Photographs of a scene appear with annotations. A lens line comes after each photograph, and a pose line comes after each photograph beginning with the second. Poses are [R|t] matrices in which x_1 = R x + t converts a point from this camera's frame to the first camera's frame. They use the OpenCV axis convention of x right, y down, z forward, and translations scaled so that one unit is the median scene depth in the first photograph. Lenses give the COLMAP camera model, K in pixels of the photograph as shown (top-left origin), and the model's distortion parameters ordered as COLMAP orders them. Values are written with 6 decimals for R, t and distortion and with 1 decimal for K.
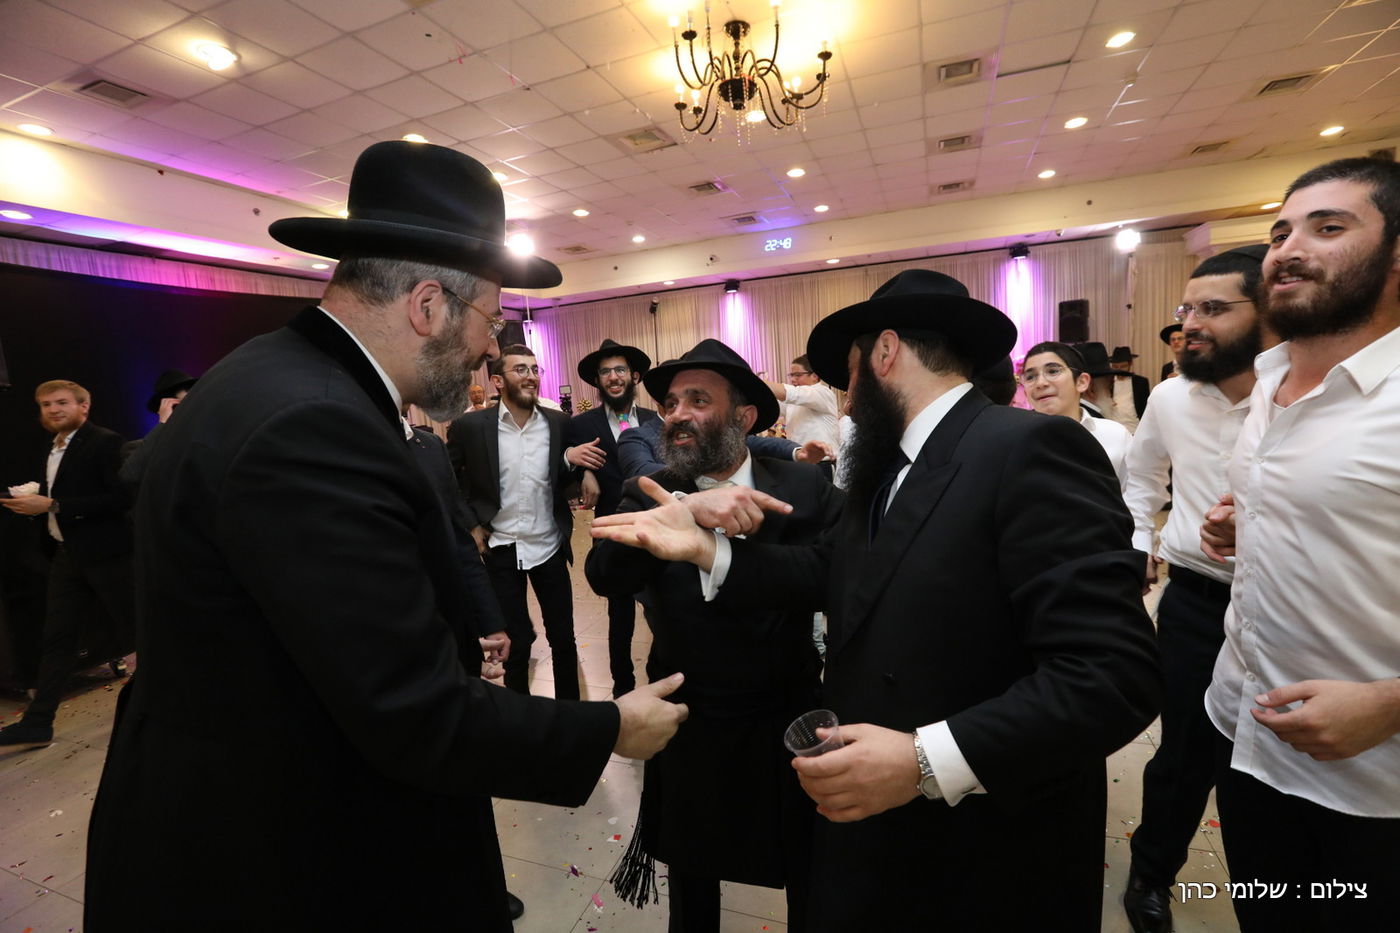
lens RADIAL K [[632.3, 0, 698.3], [0, 632.3, 469.4], [0, 0, 1]] dist [-0.037644, 0.010686]
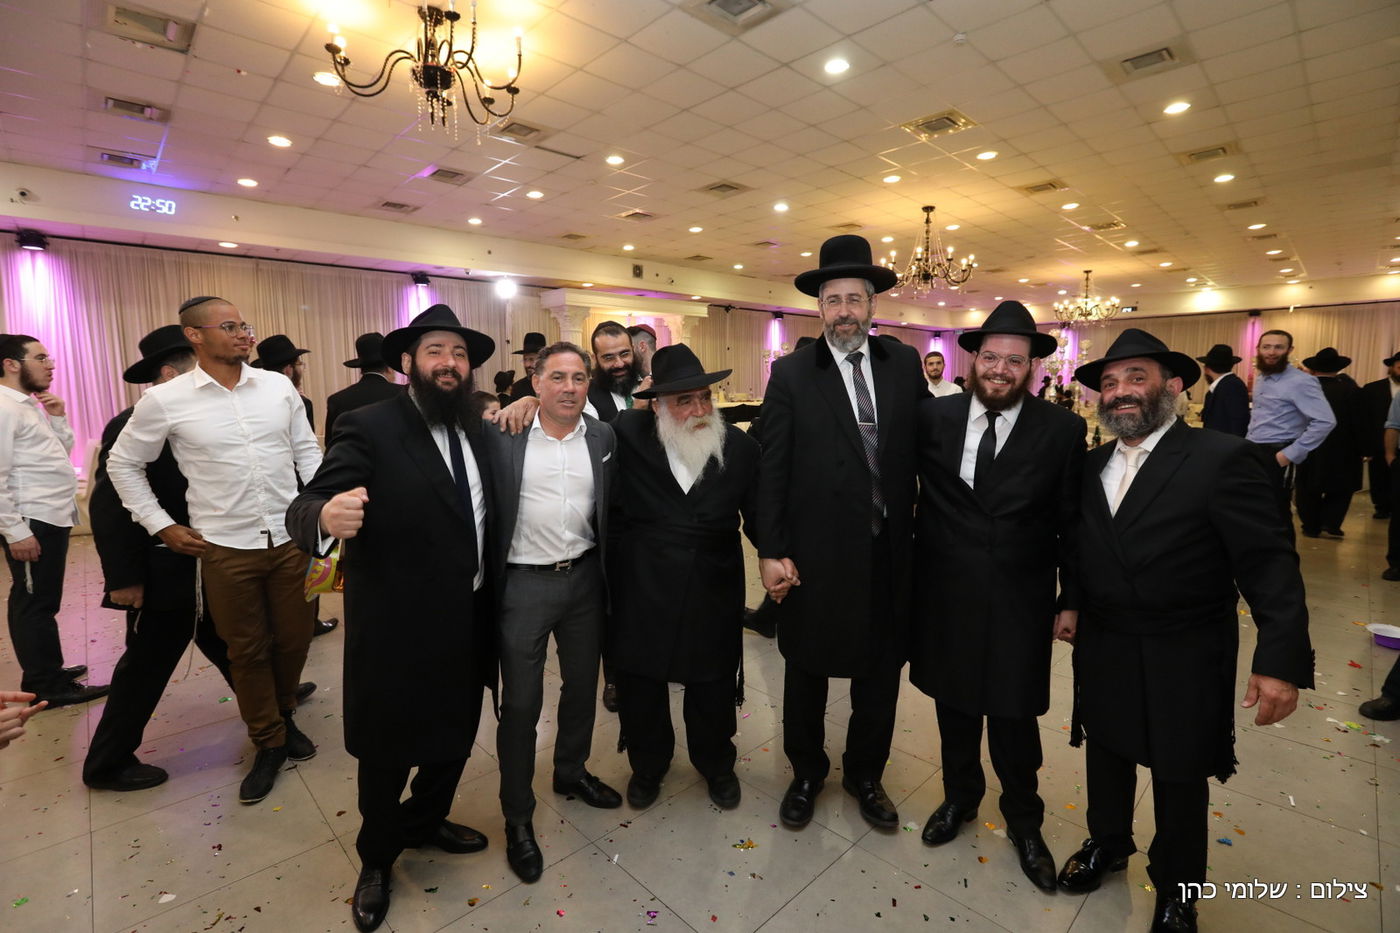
lens RADIAL K [[648.8, 0, 686.8], [0, 648.8, 466.7], [0, 0, 1]] dist [-0.003897, 0.001210]
pose [[0.440104, -0.051897, 0.896446, -0.316988], [0.095742, 0.995350, 0.010619, 0.007455], [-0.892828, 0.081154, 0.443026, 0.118479]]
